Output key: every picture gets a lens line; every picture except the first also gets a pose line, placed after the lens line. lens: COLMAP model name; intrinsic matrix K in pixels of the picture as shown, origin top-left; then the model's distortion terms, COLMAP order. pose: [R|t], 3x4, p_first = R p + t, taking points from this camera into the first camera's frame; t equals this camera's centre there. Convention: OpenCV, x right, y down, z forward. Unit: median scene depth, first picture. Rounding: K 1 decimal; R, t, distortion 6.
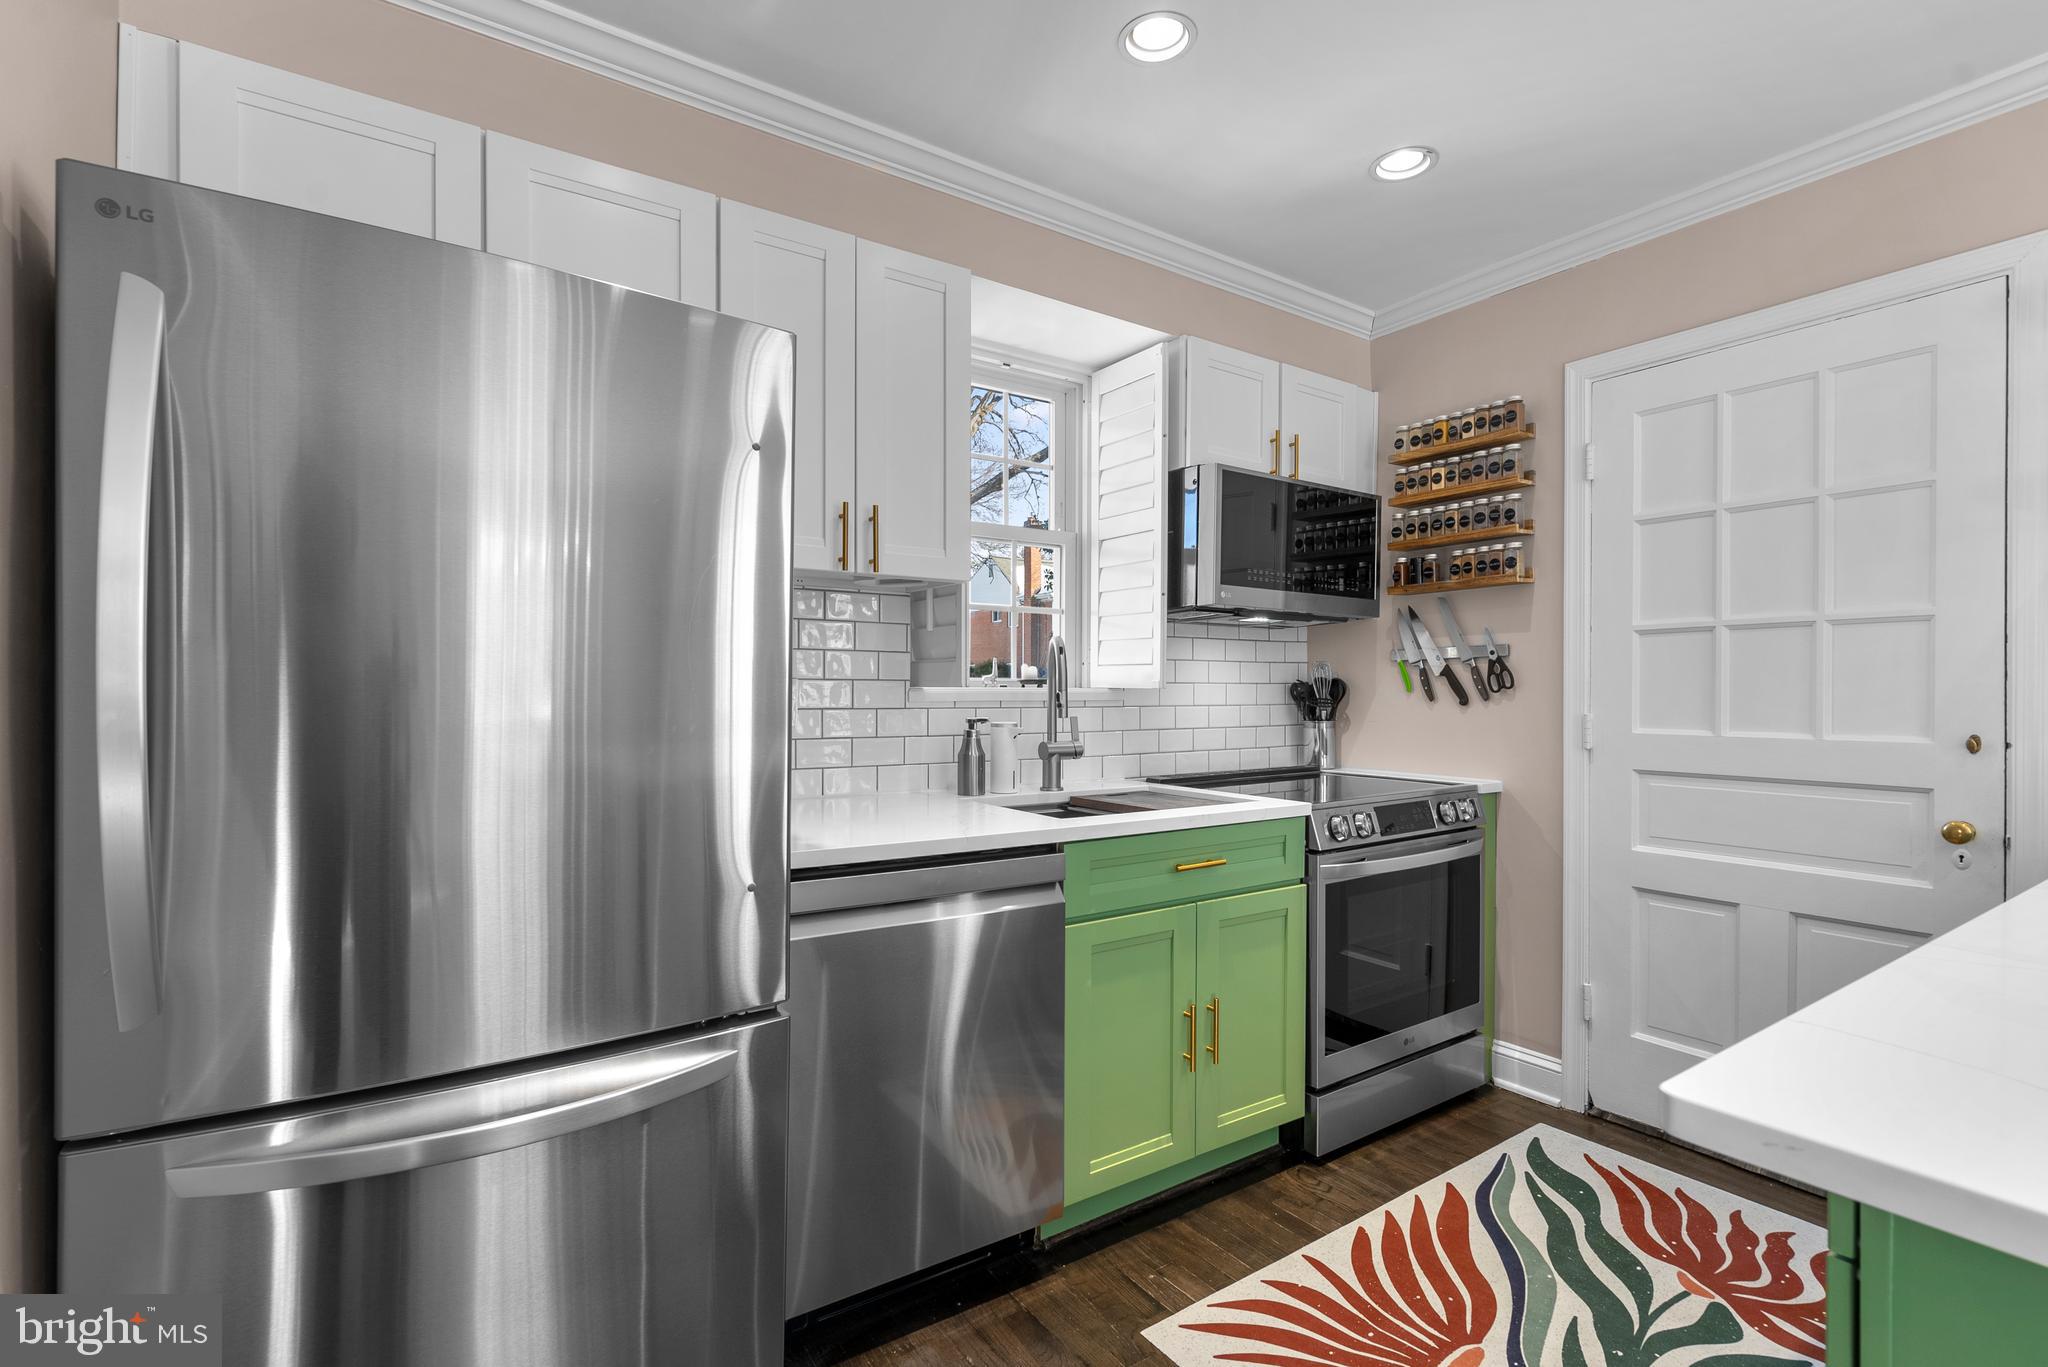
lens RADIAL K [[935.3, 0, 1025.6], [0, 935.3, 696.4], [0, 0, 1]] dist [-0.022503, 0.007426]
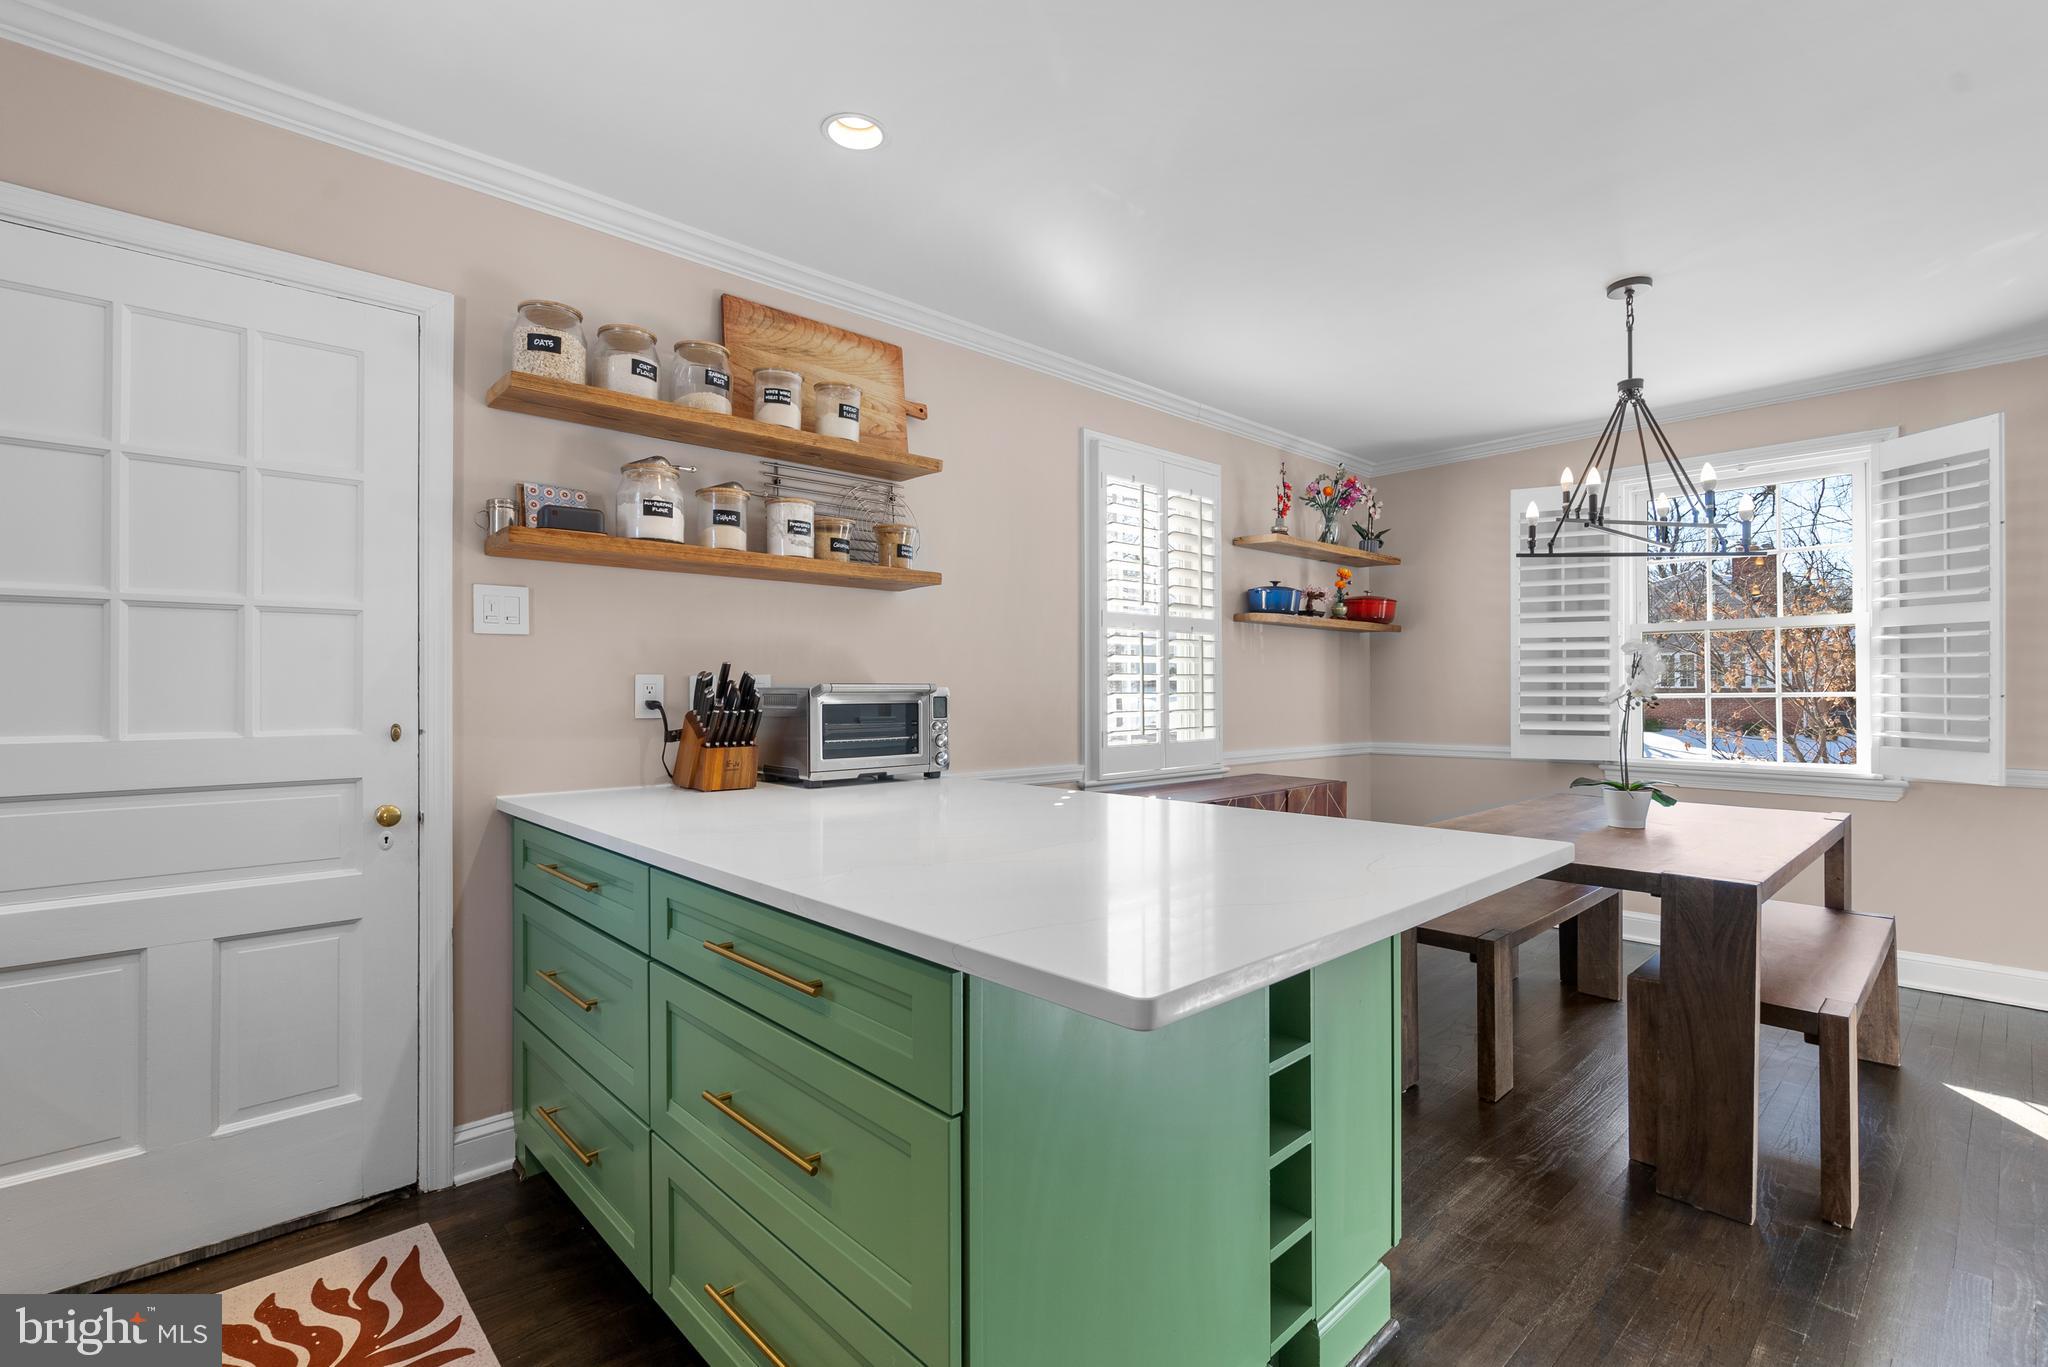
lens RADIAL K [[935.3, 0, 1018.3], [0, 935.3, 681.1], [0, 0, 1]] dist [-0.022503, 0.007426]
pose [[-0.159571, 0.004623, 0.987176, -0.159485], [0.005221, 0.999979, -0.003839, -0.000768], [-0.987173, 0.004541, -0.159591, 0.429152]]
